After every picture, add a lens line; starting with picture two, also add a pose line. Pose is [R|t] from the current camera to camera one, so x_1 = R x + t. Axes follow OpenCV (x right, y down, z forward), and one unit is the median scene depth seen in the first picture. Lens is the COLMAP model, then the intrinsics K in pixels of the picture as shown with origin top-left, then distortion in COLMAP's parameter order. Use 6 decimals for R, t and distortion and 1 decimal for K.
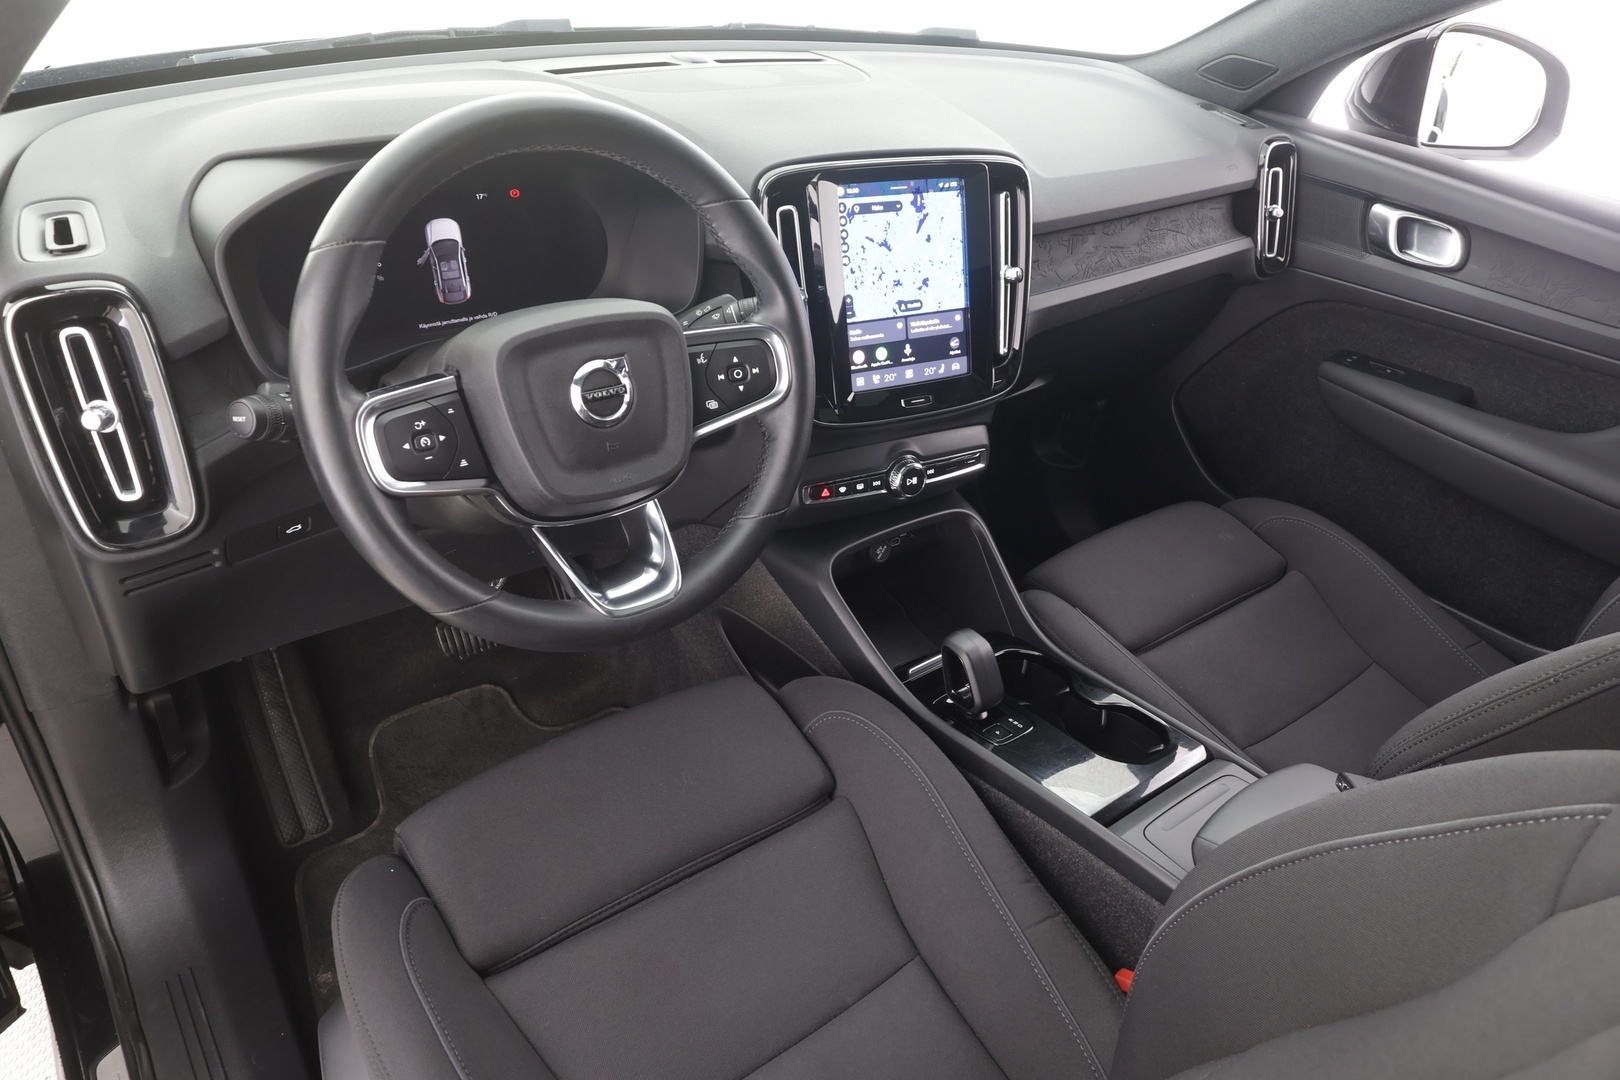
lens RADIAL K [[1105.9, 0, 822.1], [0, 1105.9, 549.2], [0, 0, 1]] dist [0.007141, -0.001693]
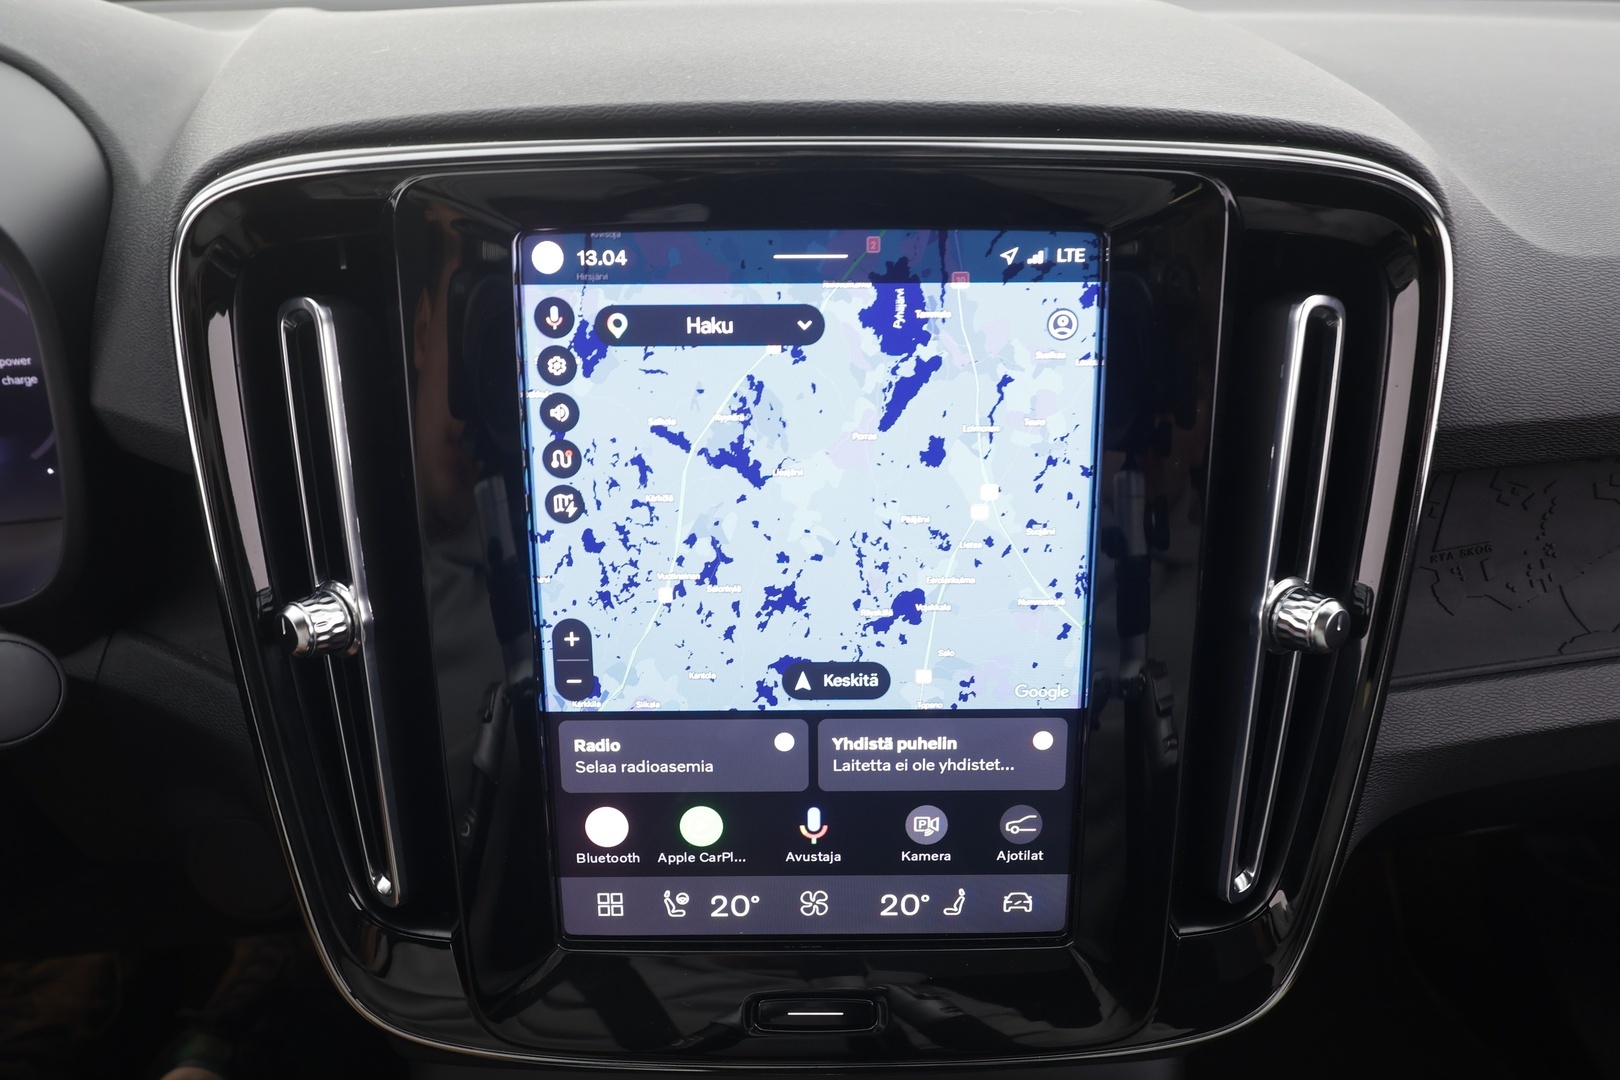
lens RADIAL K [[987.6, 0, 810.9], [0, 987.6, 556.3], [0, 0, 1]] dist [0.006357, 0.000700]
pose [[0.859618, 0.168401, -0.482387, 0.192069], [-0.200838, 0.979495, -0.015955, -0.250198], [0.469809, 0.110597, 0.875813, 0.792849]]
